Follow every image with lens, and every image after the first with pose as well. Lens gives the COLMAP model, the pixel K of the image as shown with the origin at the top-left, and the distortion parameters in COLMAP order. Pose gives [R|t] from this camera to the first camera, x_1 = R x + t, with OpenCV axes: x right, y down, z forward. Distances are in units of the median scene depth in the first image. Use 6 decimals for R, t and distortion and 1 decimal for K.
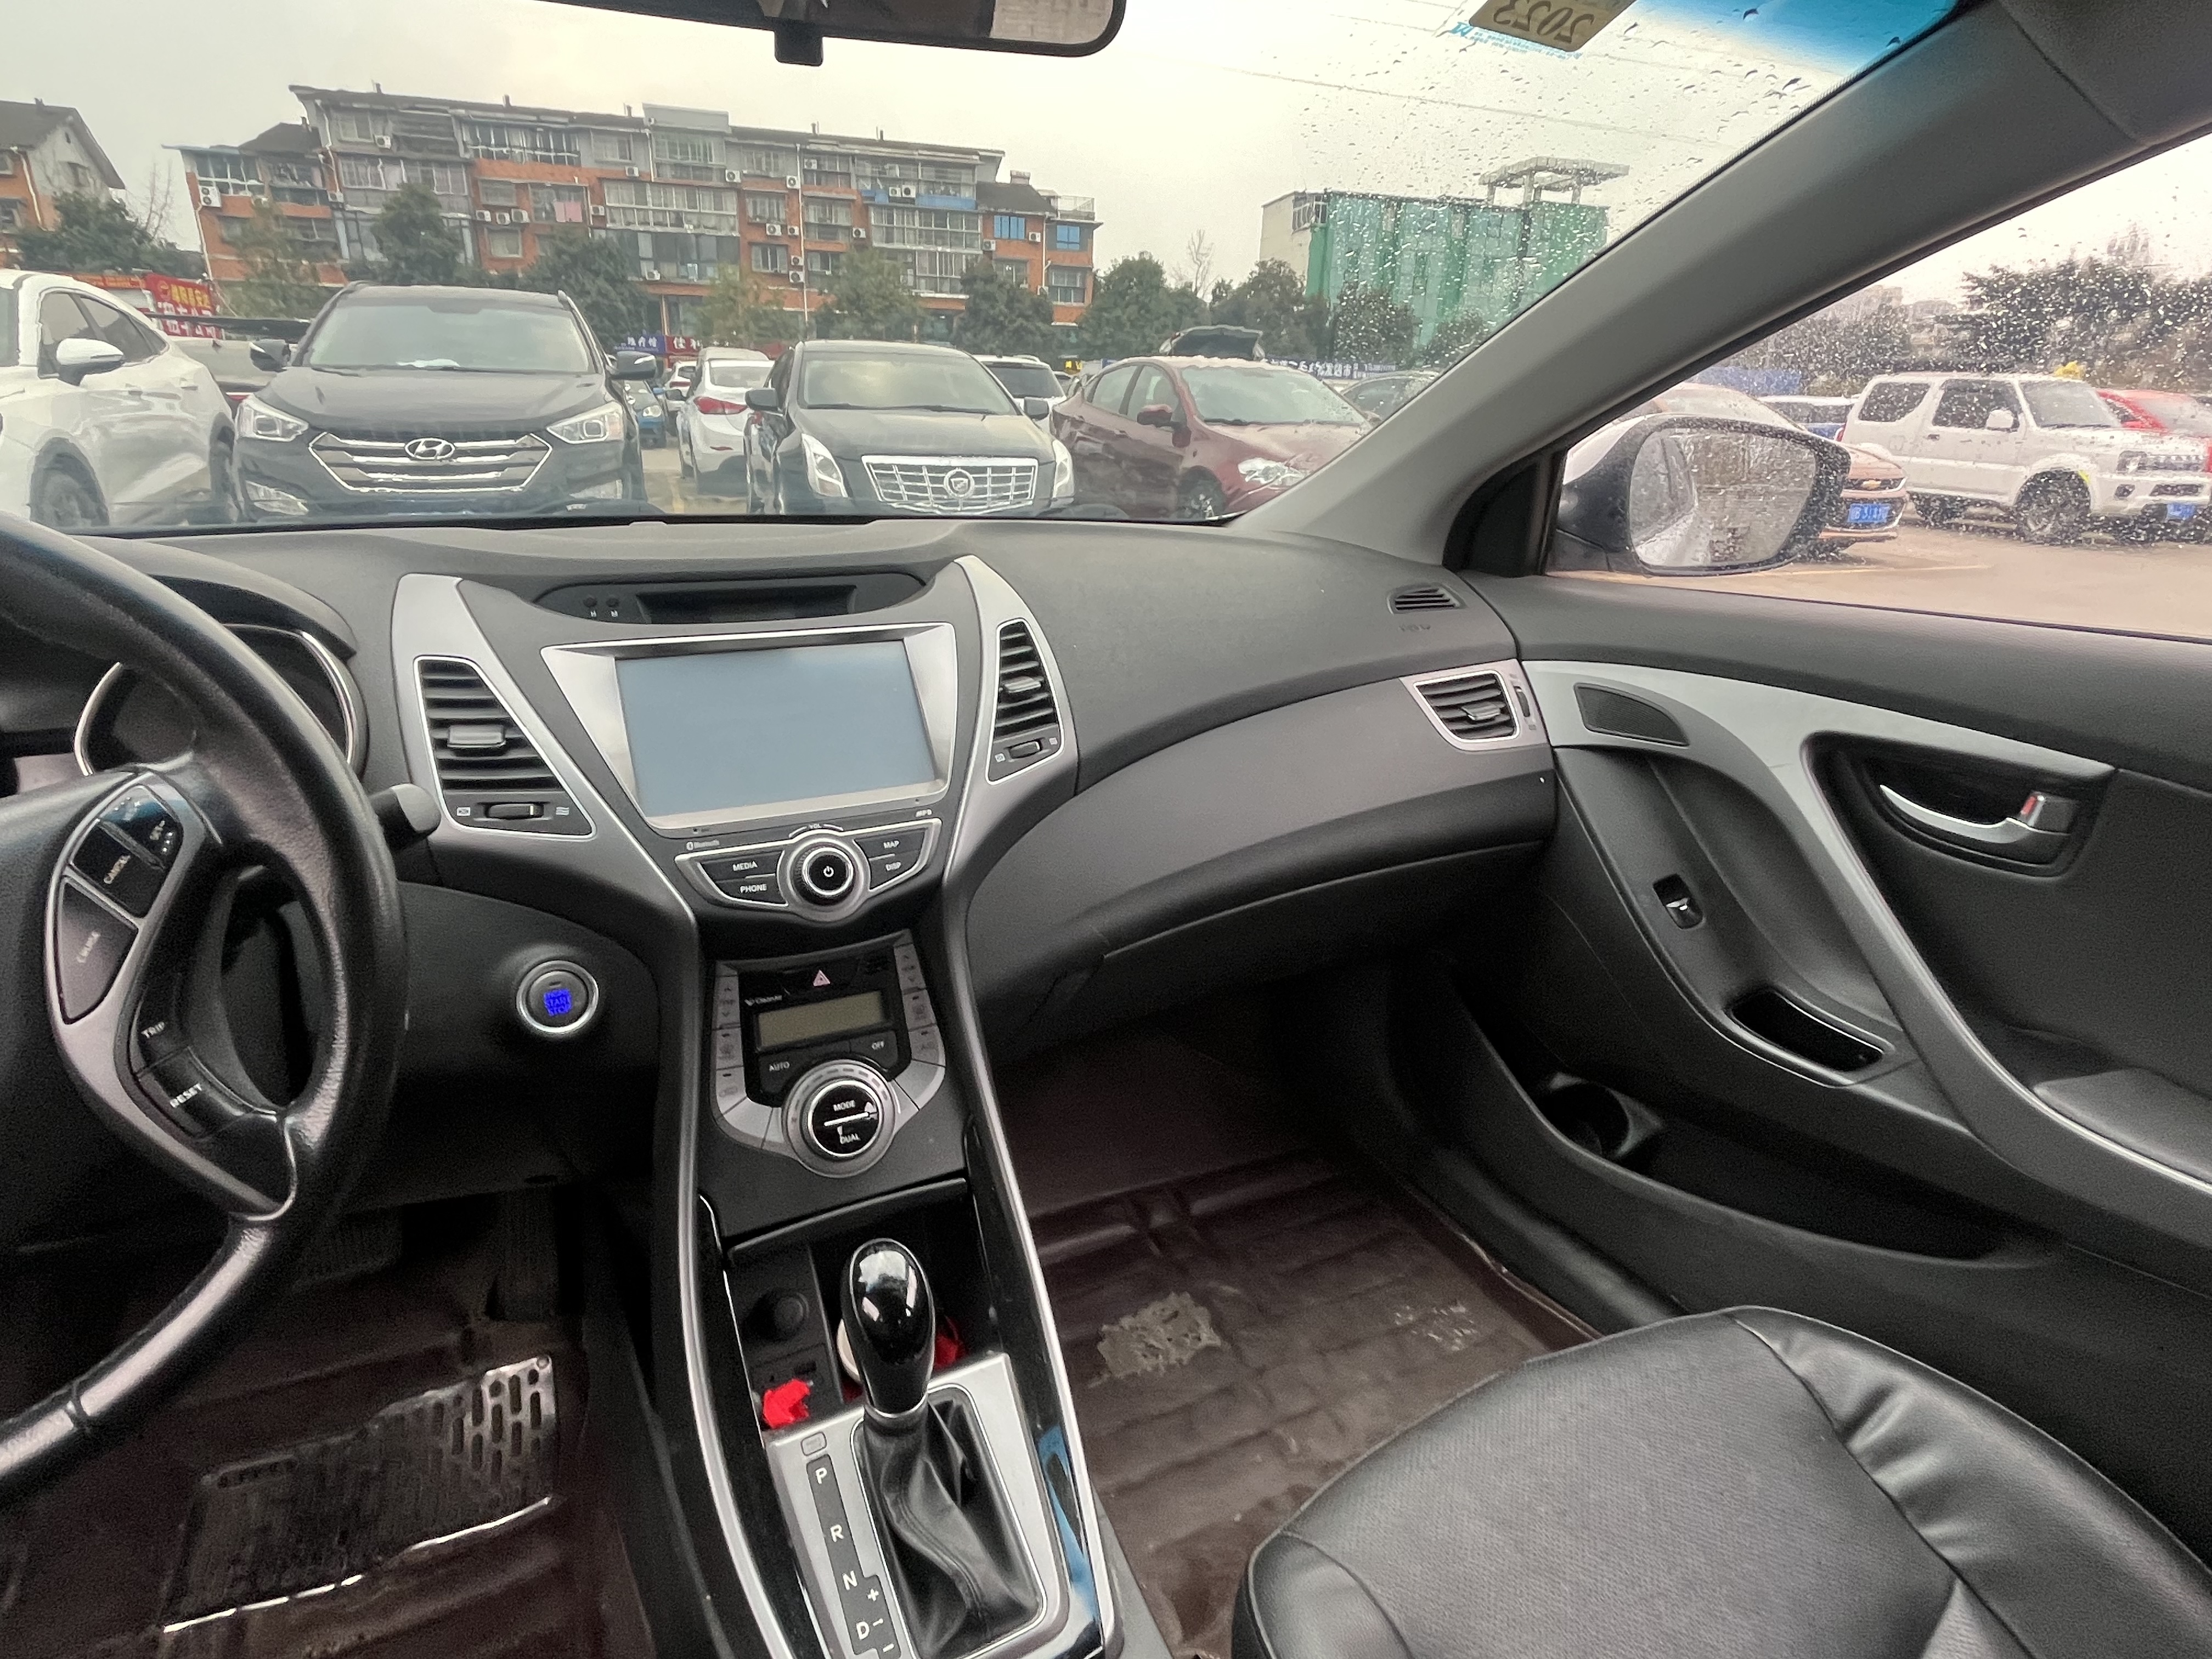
lens RADIAL K [[1124.2, 0, 1100.3], [0, 1124.2, 823.9], [0, 0, 1]] dist [-0.004591, 0.000483]
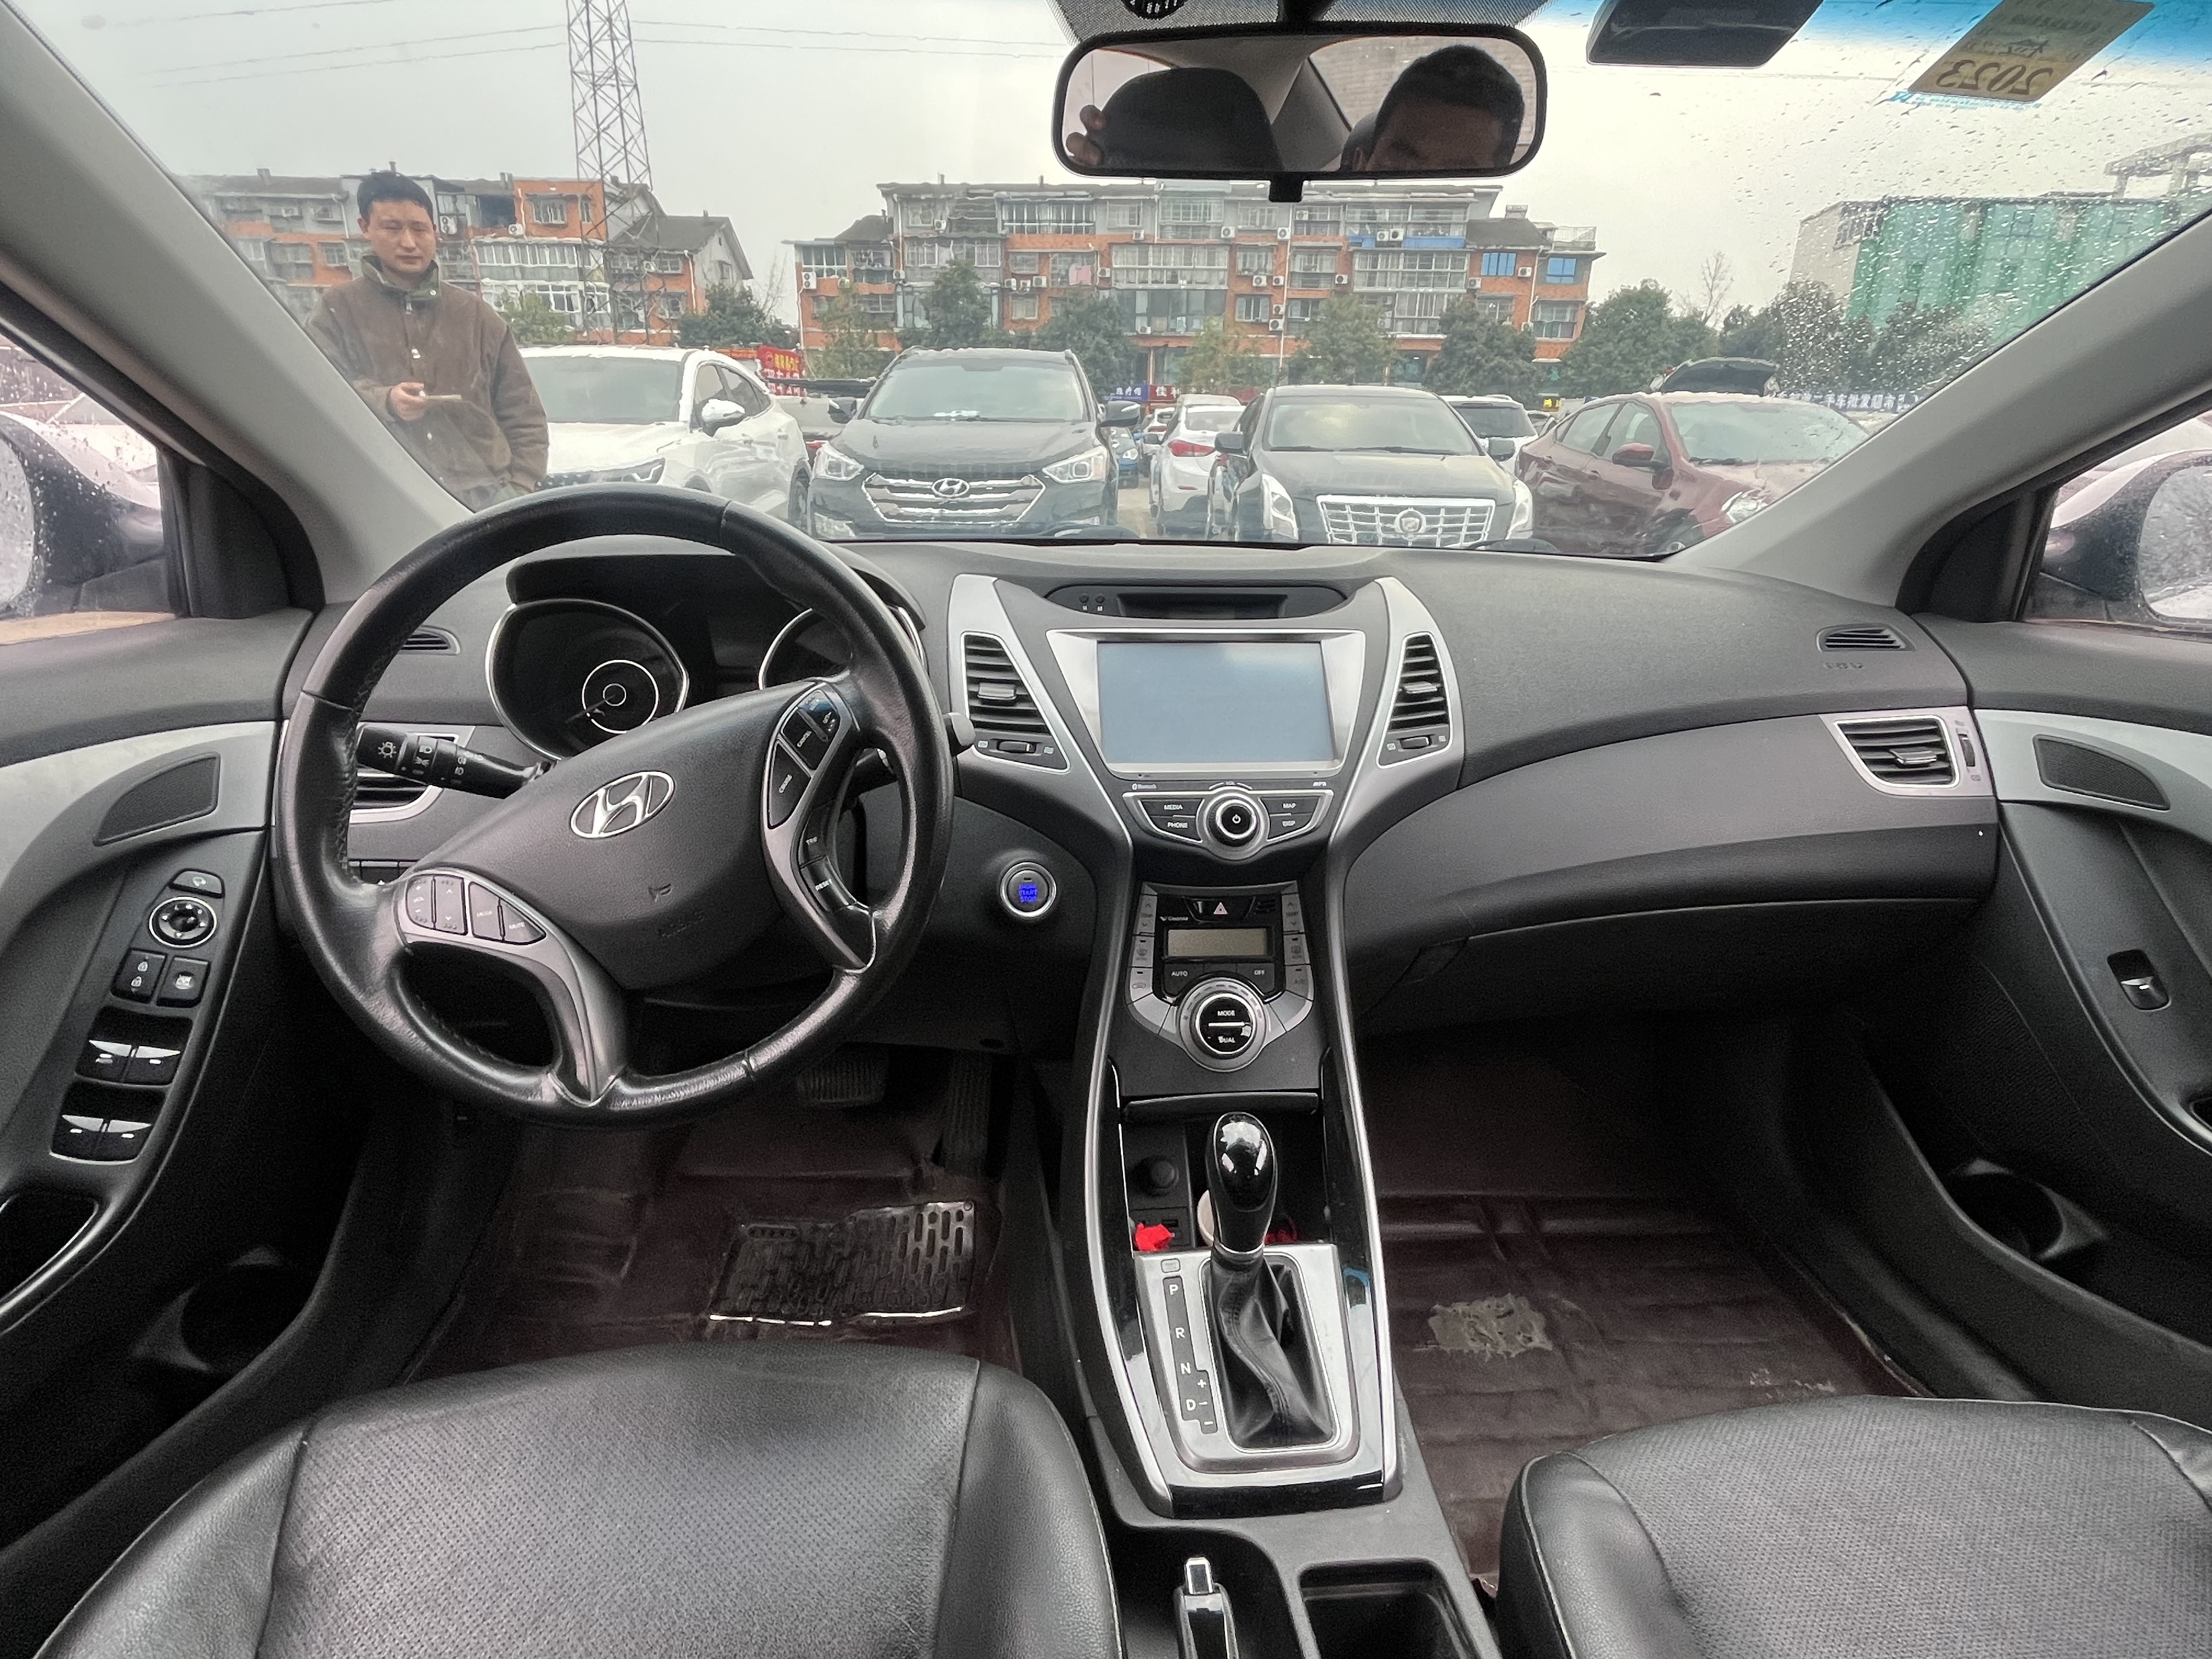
lens RADIAL K [[1125.3, 0, 1106.0], [0, 1125.3, 829.5], [0, 0, 1]] dist [-0.001666, -0.000468]
pose [[0.929314, 0.110680, -0.352314, 0.002865], [-0.120850, 0.992647, -0.006931, 0.003607], [0.348956, 0.049019, 0.935856, -0.009713]]
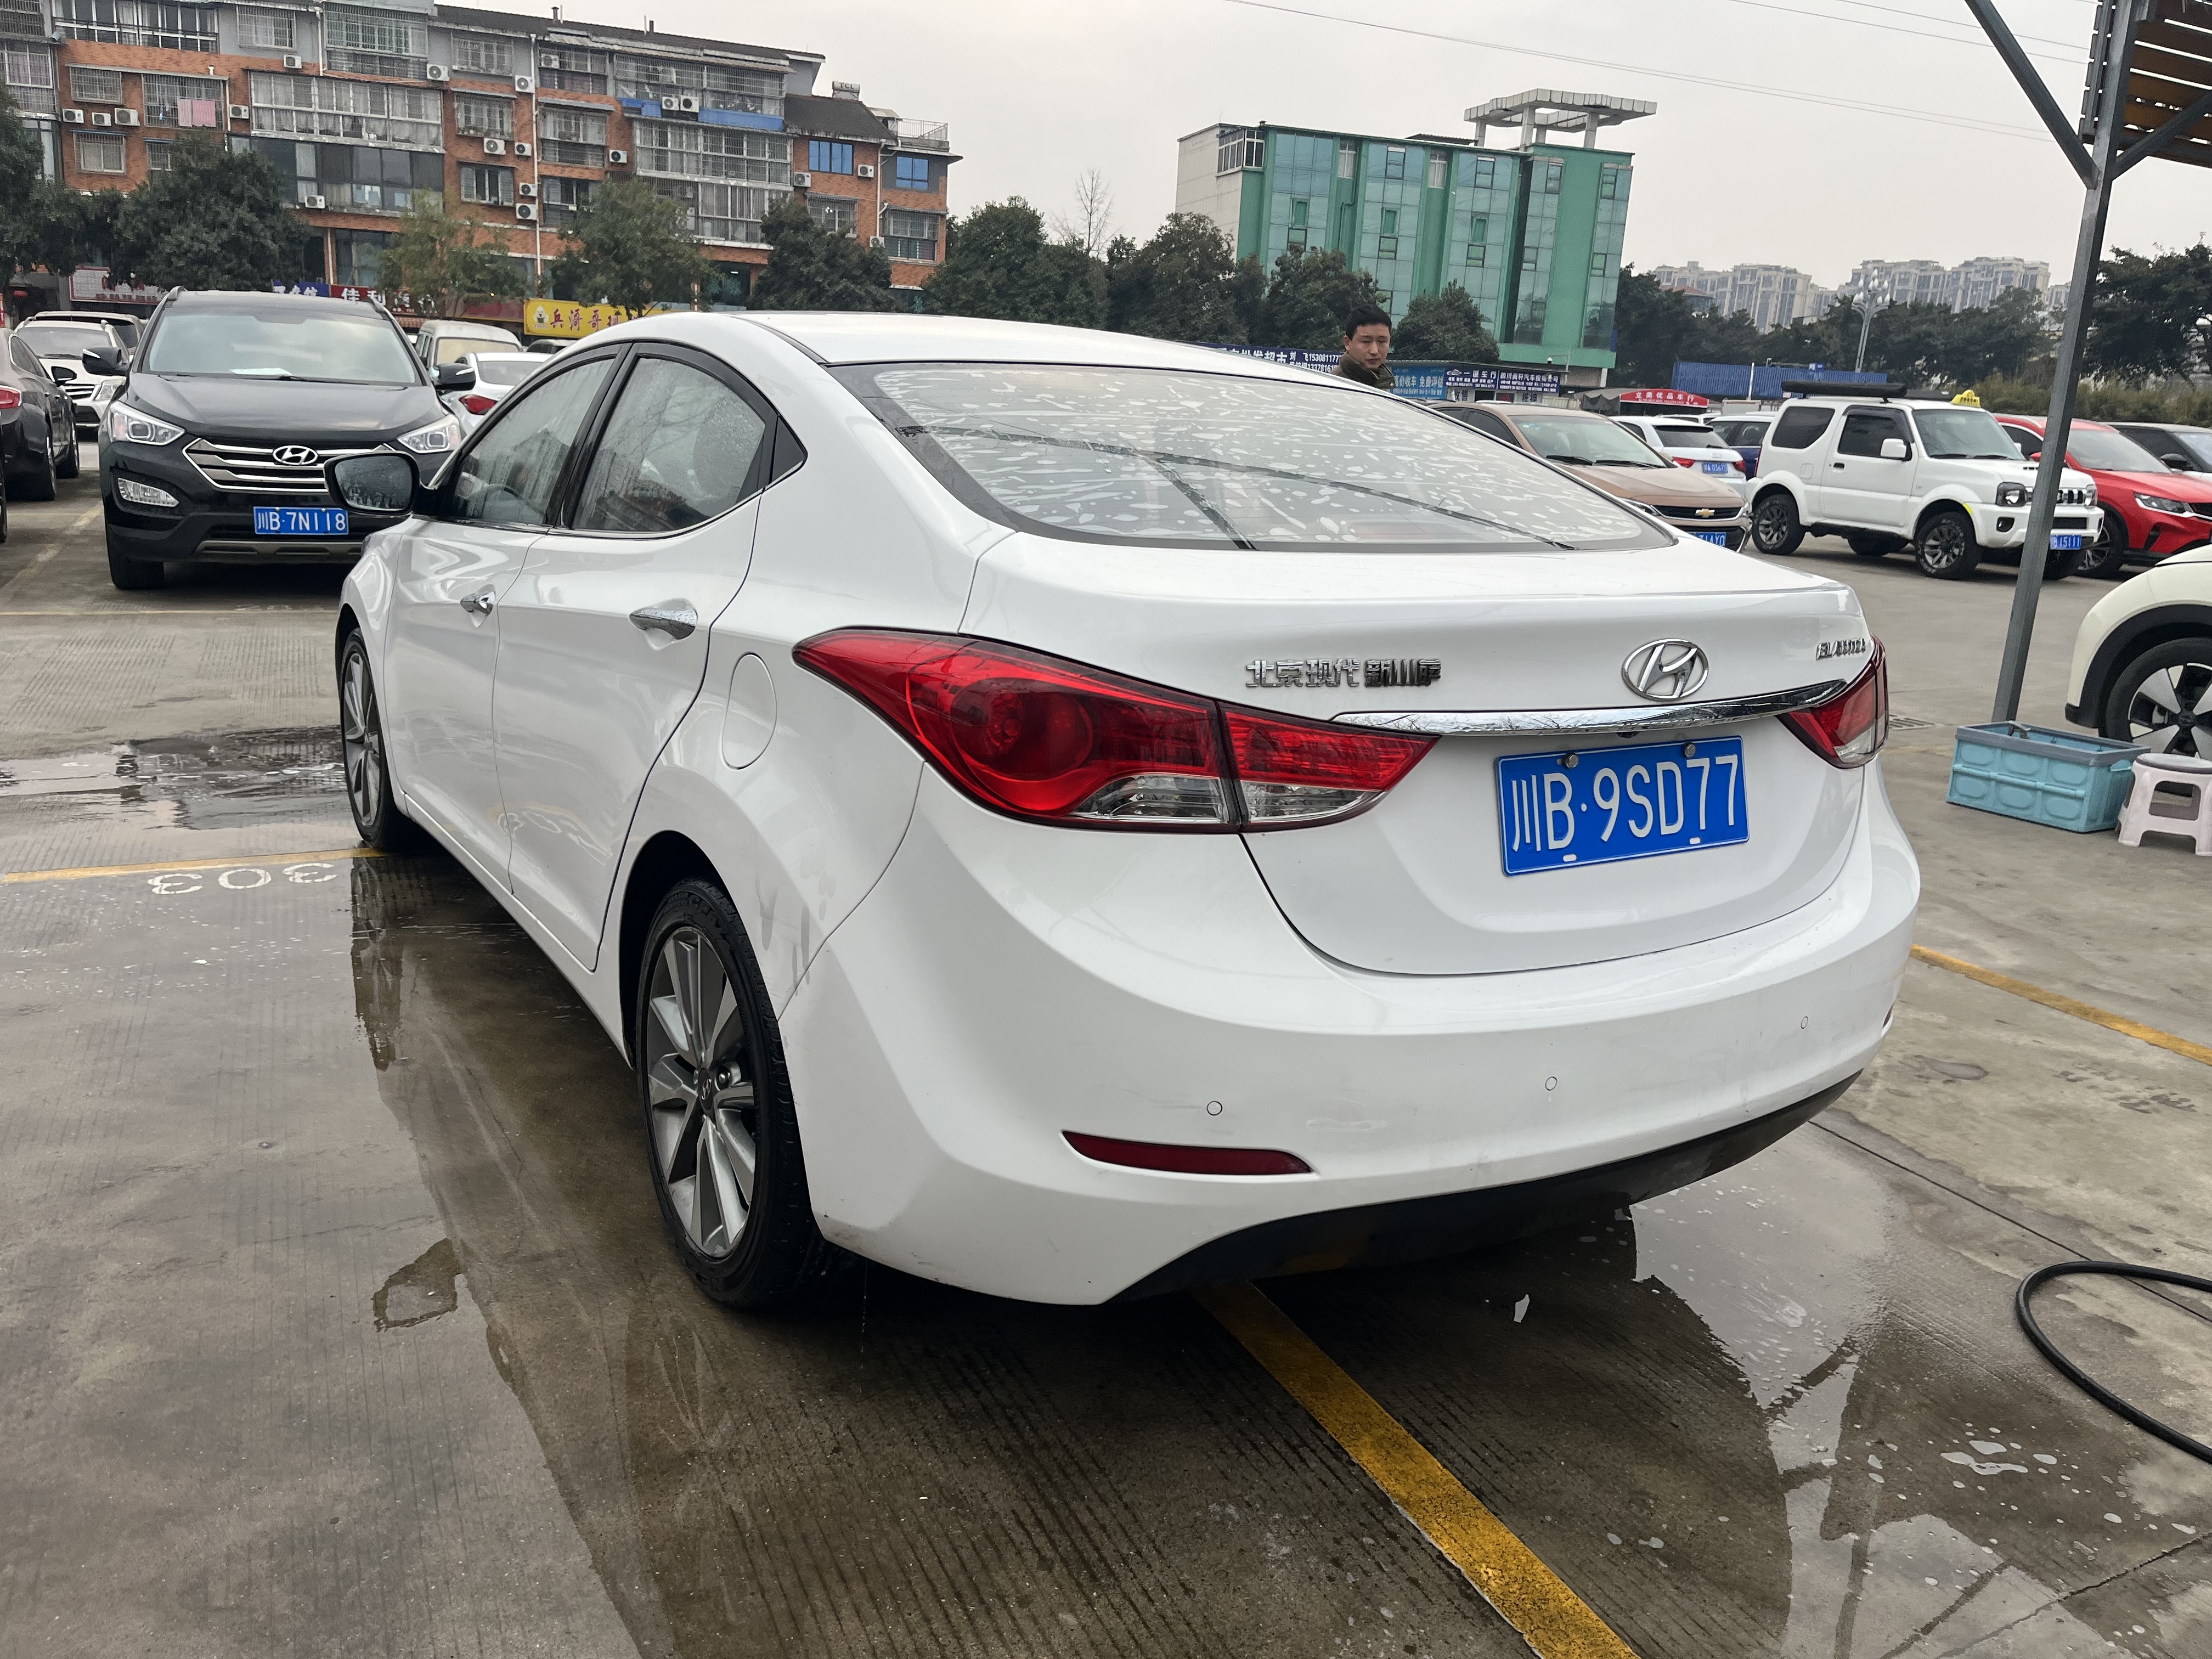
lens RADIAL K [[1672.6, 0, 1104.8], [0, 1672.6, 798.3], [0, 0, 1]] dist [0.090887, -0.127684]
pose [[0.996431, 0.000946, 0.084411, 0.022322], [0.009305, 0.992613, -0.120968, 0.083685], [-0.083902, 0.121322, 0.989061, -0.267834]]
